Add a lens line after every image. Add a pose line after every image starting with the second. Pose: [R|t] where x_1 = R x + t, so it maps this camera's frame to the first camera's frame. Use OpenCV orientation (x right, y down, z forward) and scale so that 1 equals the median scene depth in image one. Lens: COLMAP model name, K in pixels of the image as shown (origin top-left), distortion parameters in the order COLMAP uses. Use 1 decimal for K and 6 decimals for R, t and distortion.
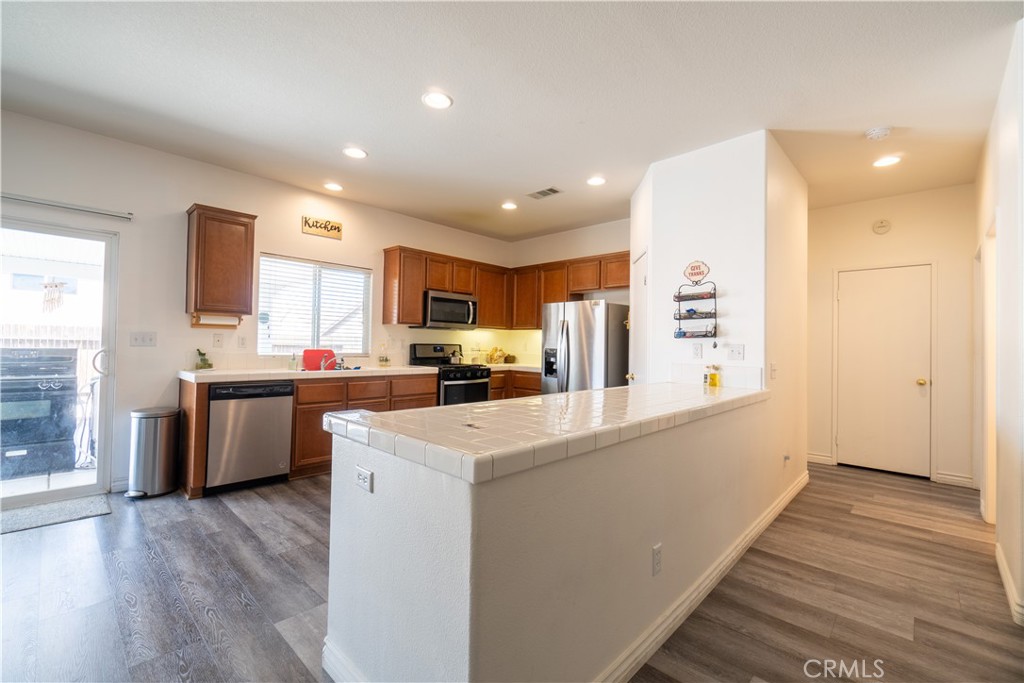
lens RADIAL K [[442.4, 0, 515.4], [0, 442.4, 338.8], [0, 0, 1]] dist [-0.001439, 0.000520]
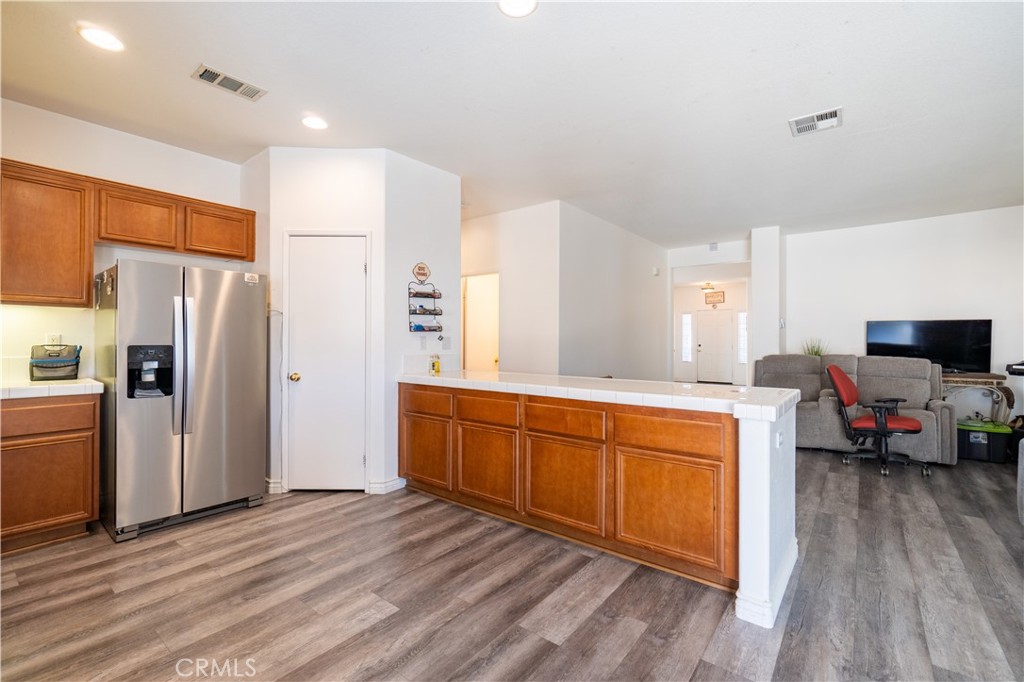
lens RADIAL K [[442.4, 0, 514.0], [0, 442.4, 339.5], [0, 0, 1]] dist [-0.001439, 0.000520]
pose [[-0.087843, -0.017740, 0.995976, -0.736817], [-0.022218, 0.999628, 0.015845, -0.005081], [-0.995887, -0.020737, -0.088204, 0.872939]]
